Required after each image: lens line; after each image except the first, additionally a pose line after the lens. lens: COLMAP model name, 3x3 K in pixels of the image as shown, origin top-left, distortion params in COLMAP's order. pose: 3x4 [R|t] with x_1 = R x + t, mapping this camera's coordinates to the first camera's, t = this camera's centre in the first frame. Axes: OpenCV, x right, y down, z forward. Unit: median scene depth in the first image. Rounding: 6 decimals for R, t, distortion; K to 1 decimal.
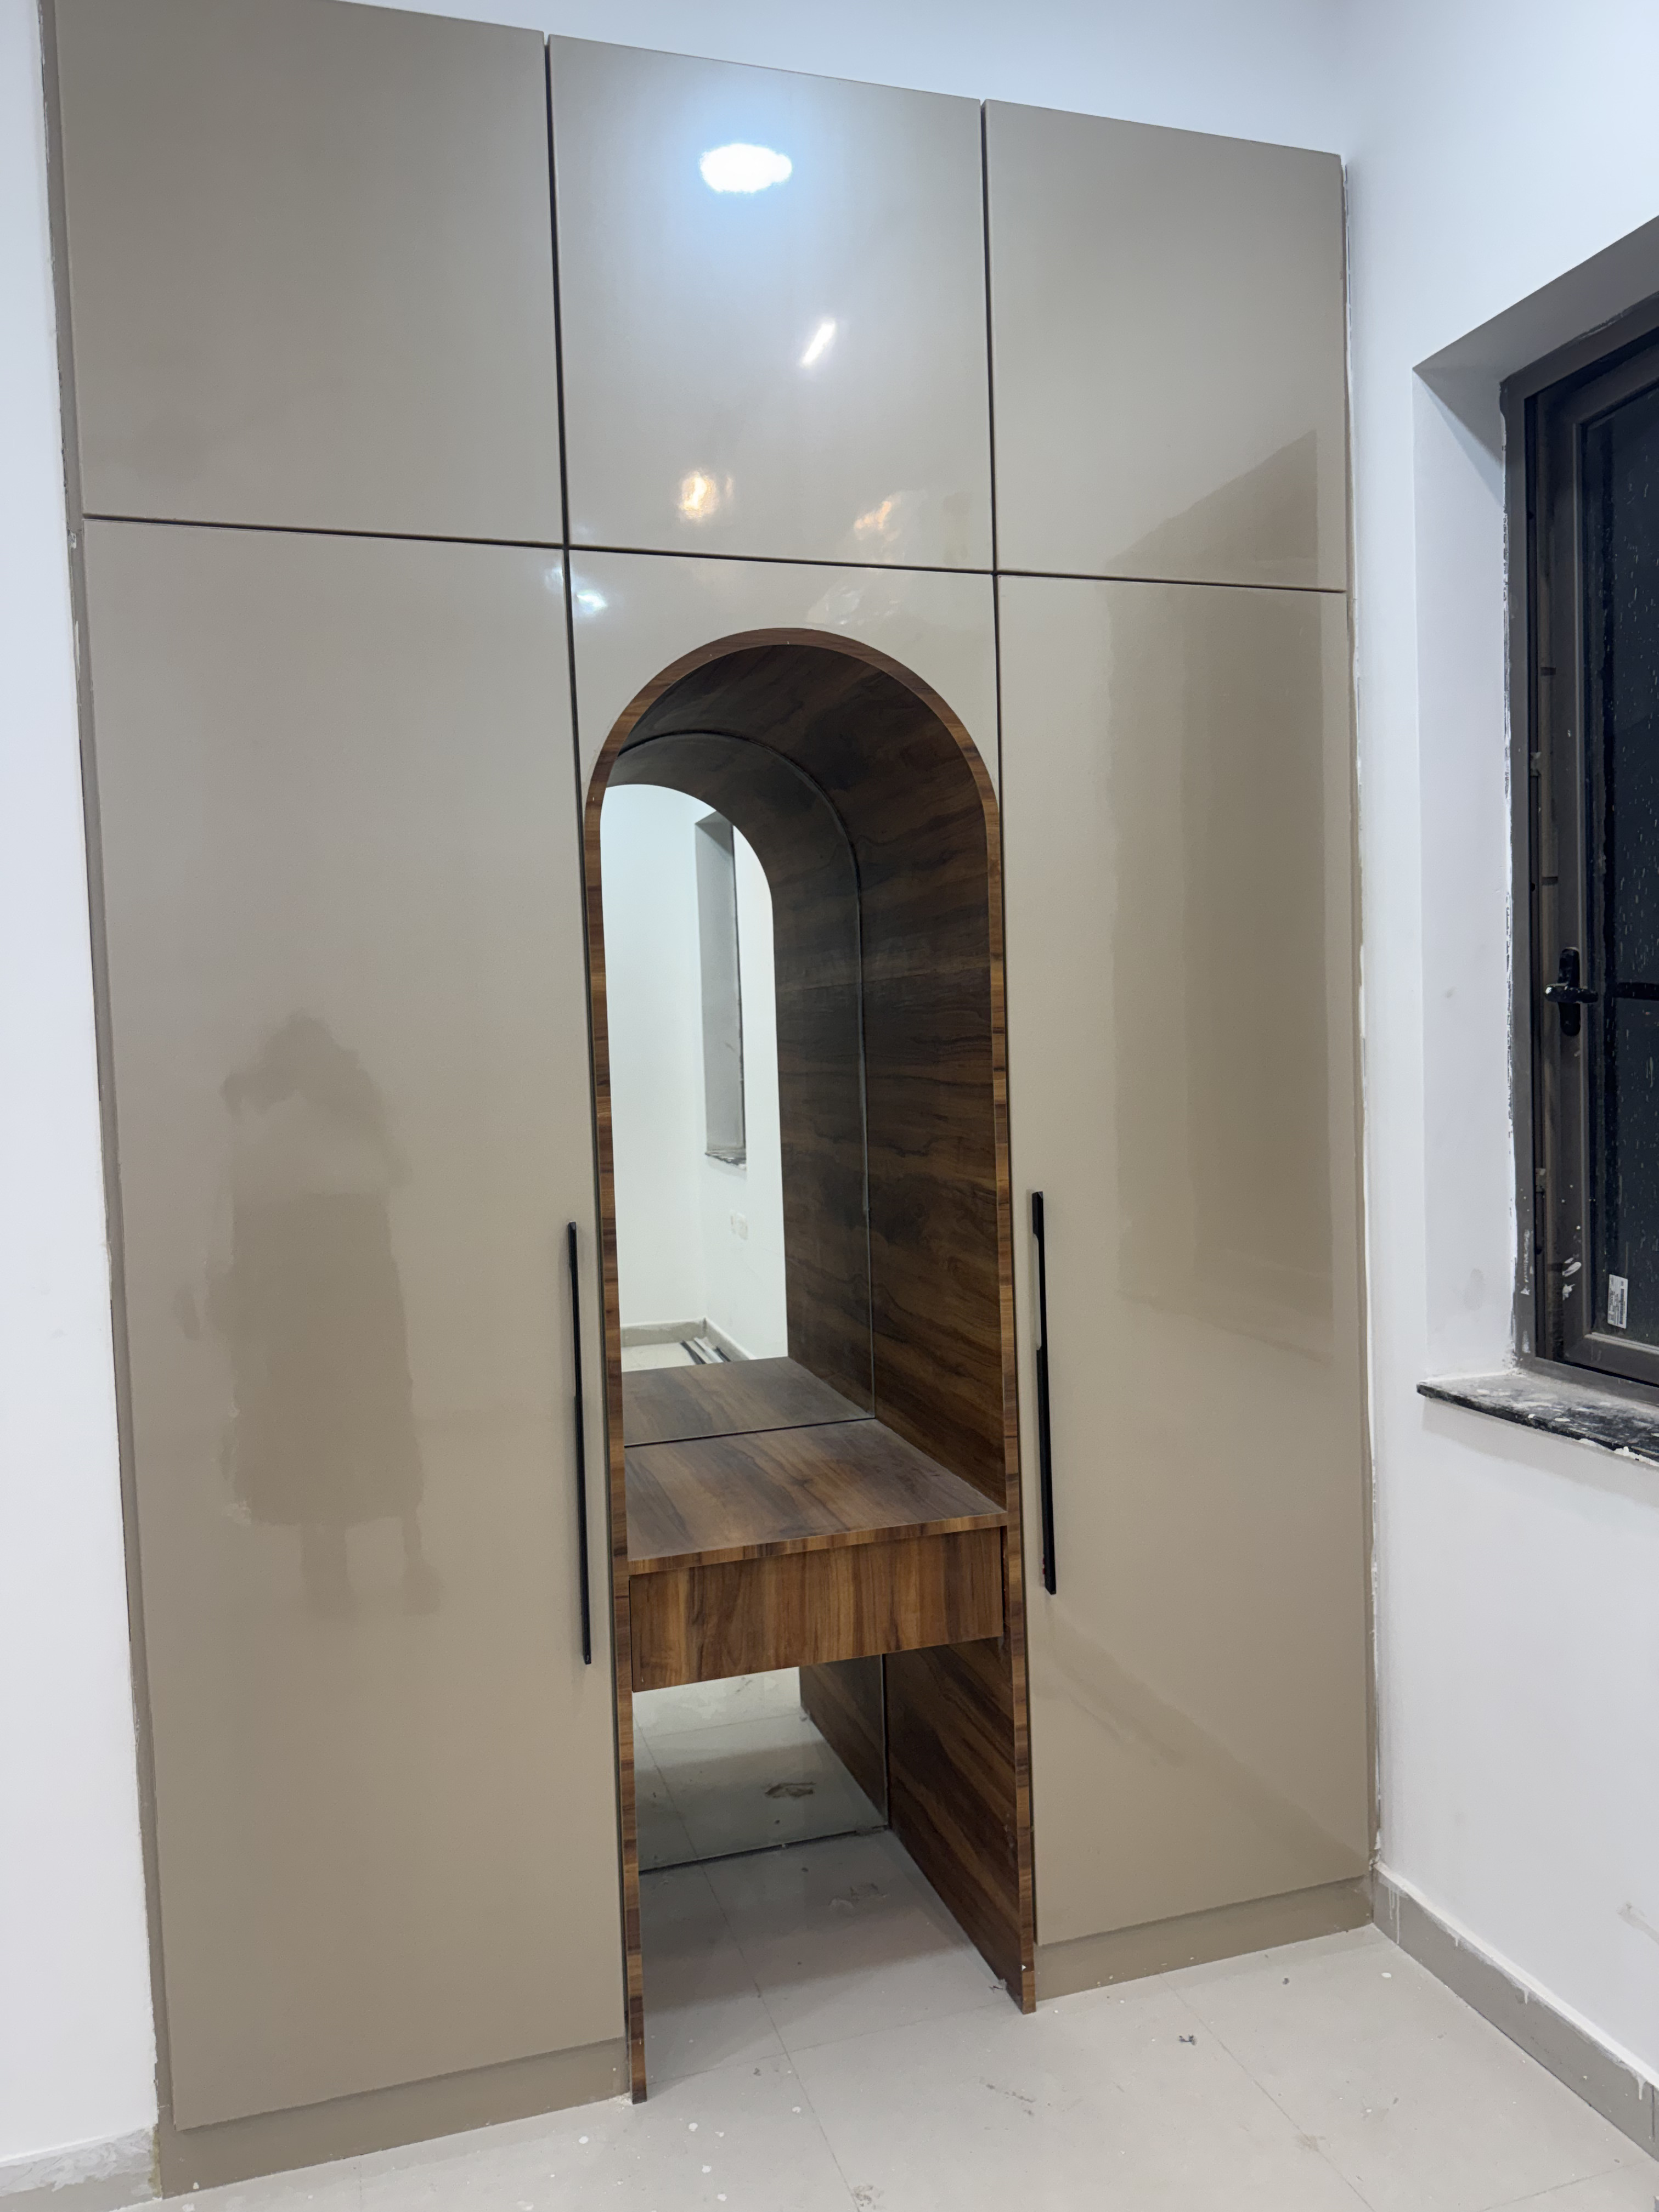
lens RADIAL K [[1561.7, 0, 818.0], [0, 1561.7, 1123.4], [0, 0, 1]] dist [0.043846, -0.057337]
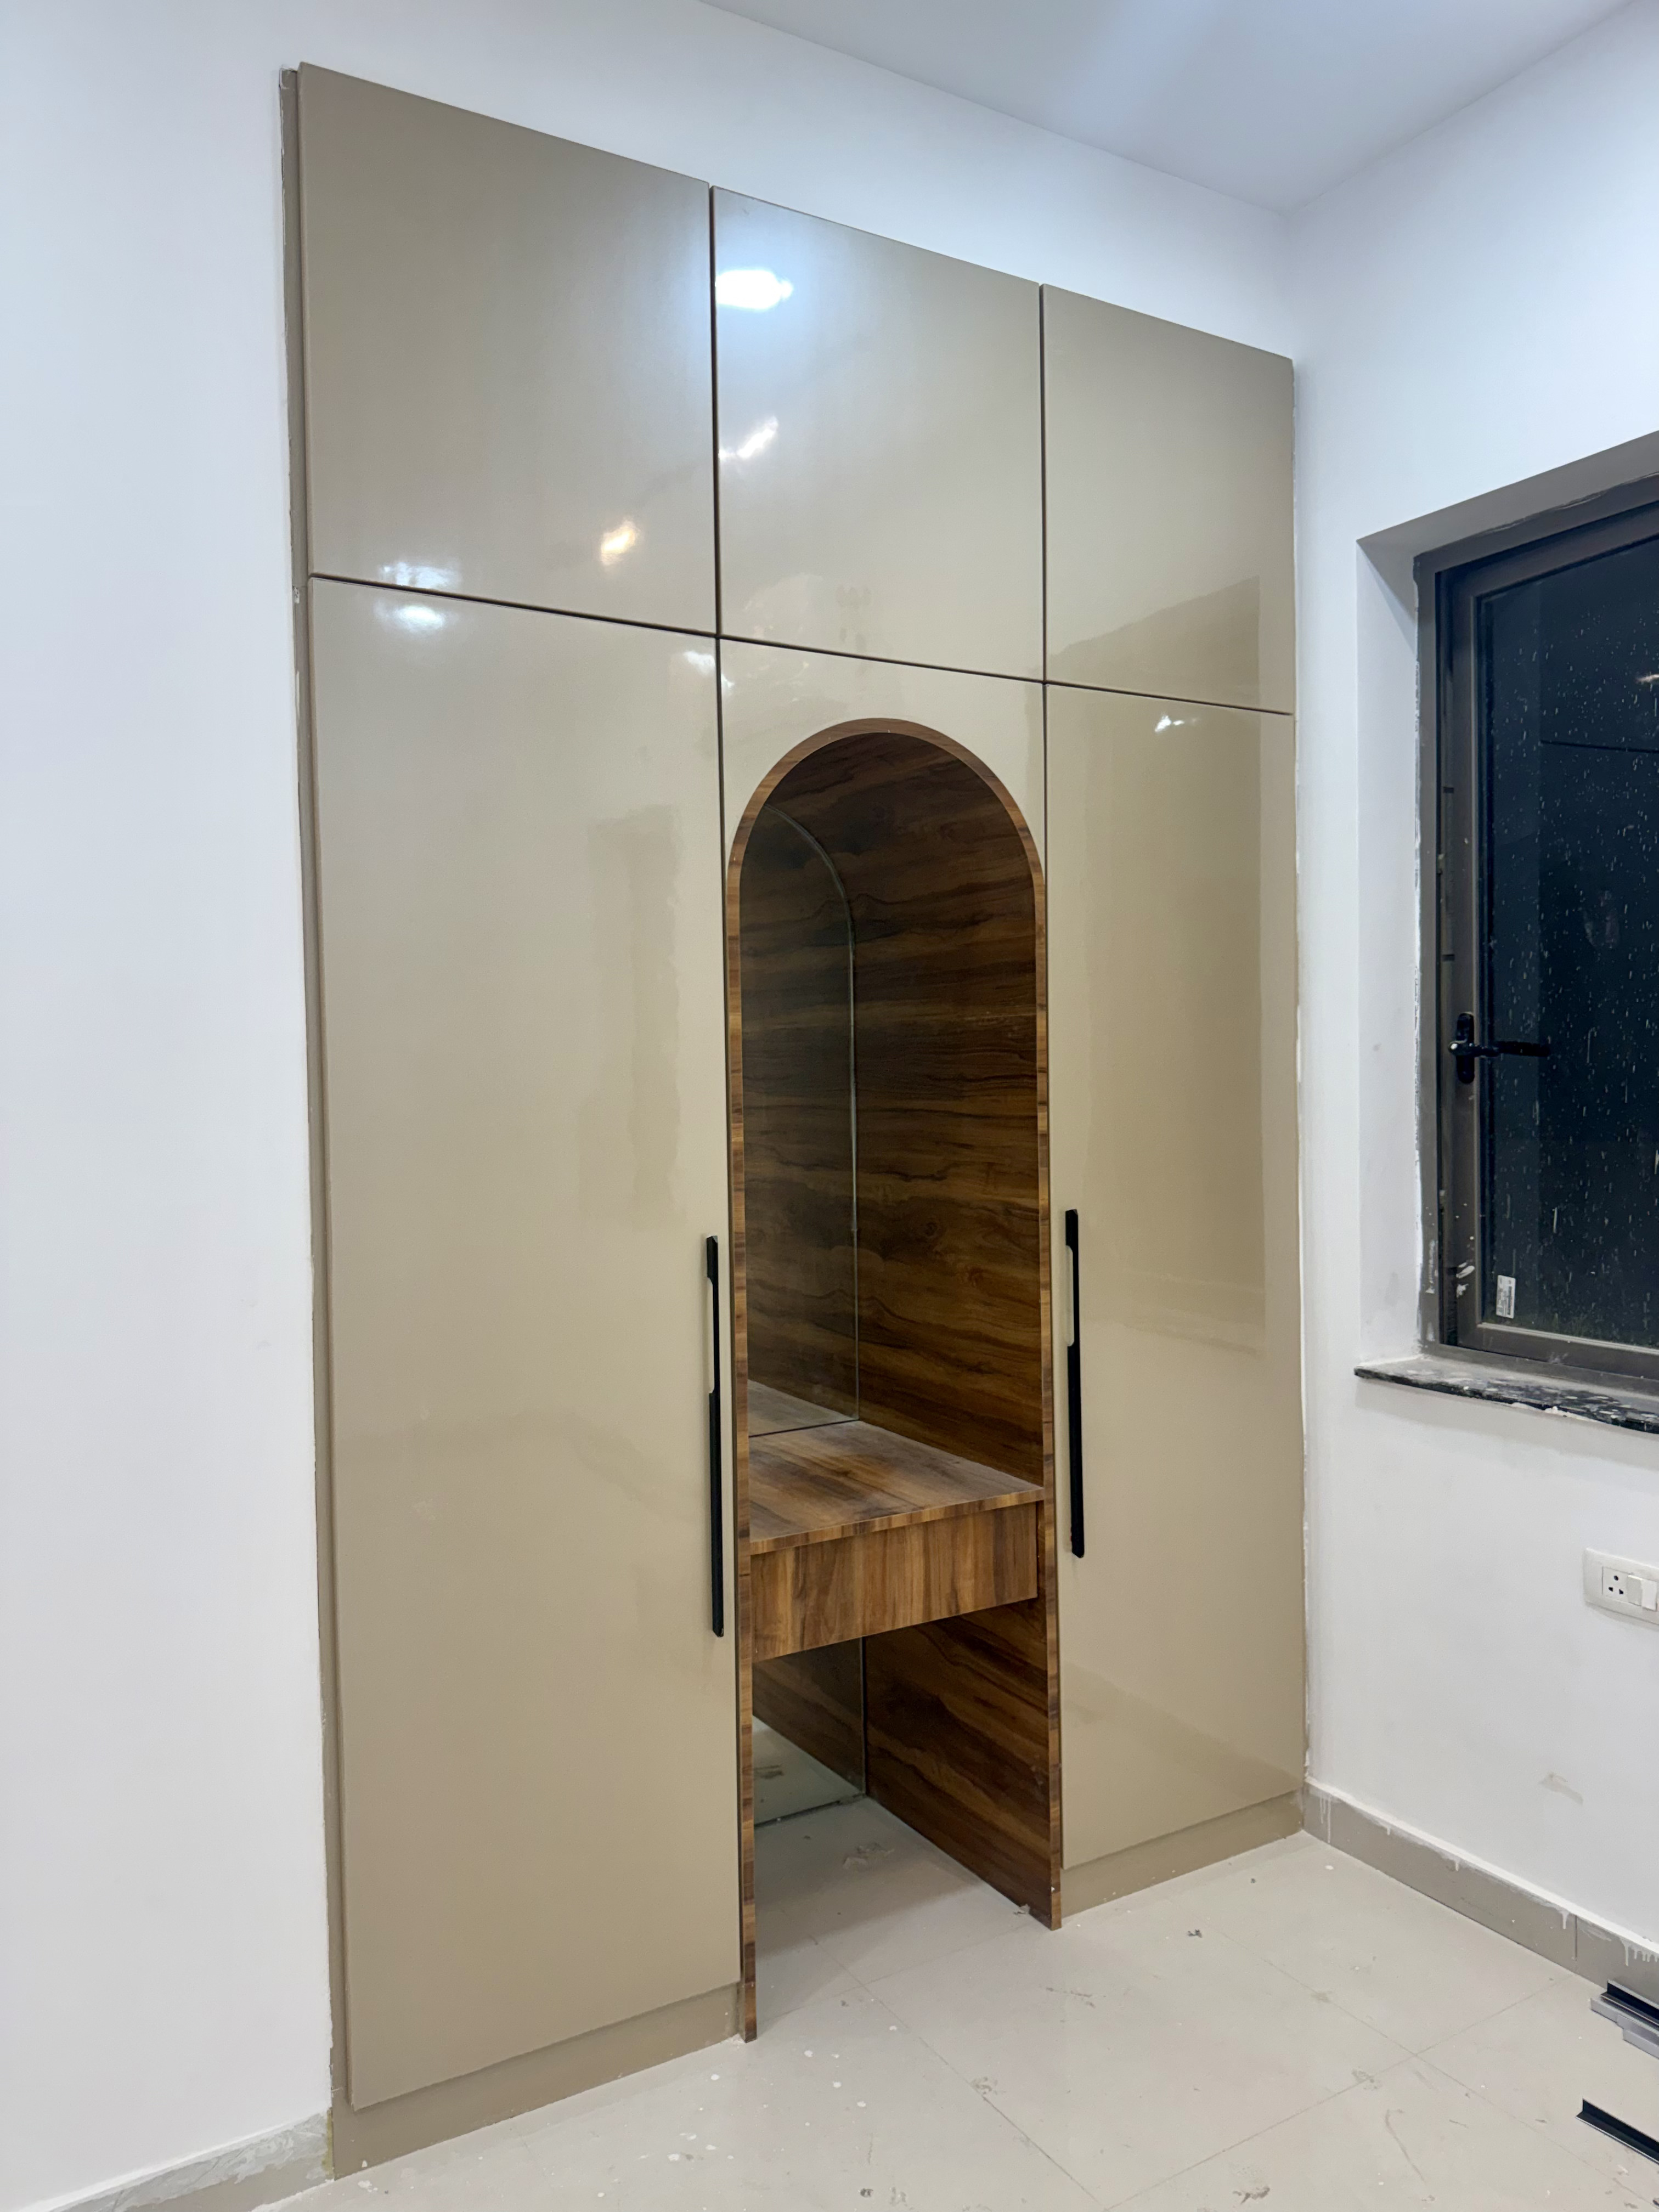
lens RADIAL K [[1561.7, 0, 839.4], [0, 1561.7, 1117.3], [0, 0, 1]] dist [0.043846, -0.057337]
pose [[0.973223, 0.010500, 0.229624, -0.292623], [-0.004013, 0.999580, -0.028699, 0.009038], [-0.229829, 0.027009, 0.972856, -0.093426]]
